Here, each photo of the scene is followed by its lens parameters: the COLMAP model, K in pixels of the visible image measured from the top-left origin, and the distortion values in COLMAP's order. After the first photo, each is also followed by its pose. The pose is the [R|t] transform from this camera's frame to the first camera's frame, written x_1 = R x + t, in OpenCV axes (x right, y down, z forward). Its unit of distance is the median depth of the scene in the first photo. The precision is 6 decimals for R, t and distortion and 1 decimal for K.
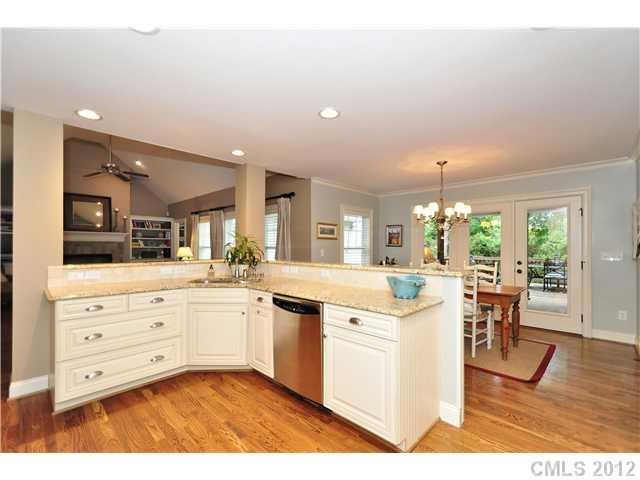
lens RADIAL K [[283.3, 0, 321.5], [0, 283.3, 246.1], [0, 0, 1]] dist [0.012437, -0.000255]
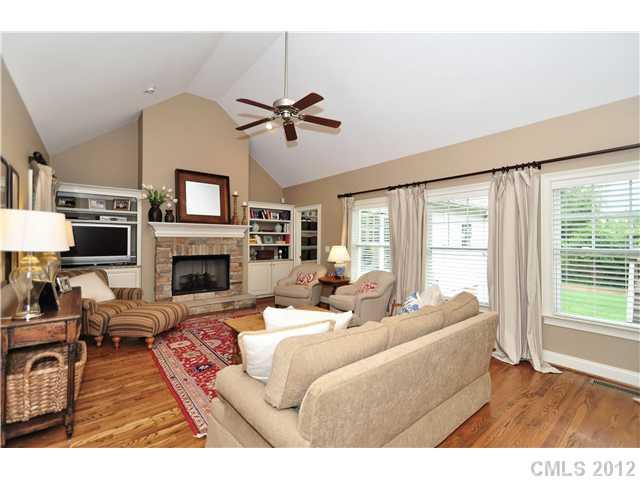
lens RADIAL K [[283.3, 0, 321.4], [0, 283.3, 238.5], [0, 0, 1]] dist [0.012437, -0.000255]
pose [[0.994786, -0.003522, -0.101923, -0.394468], [0.003573, 0.999994, 0.000312, -0.011751], [0.101921, -0.000674, 0.994792, 0.281200]]
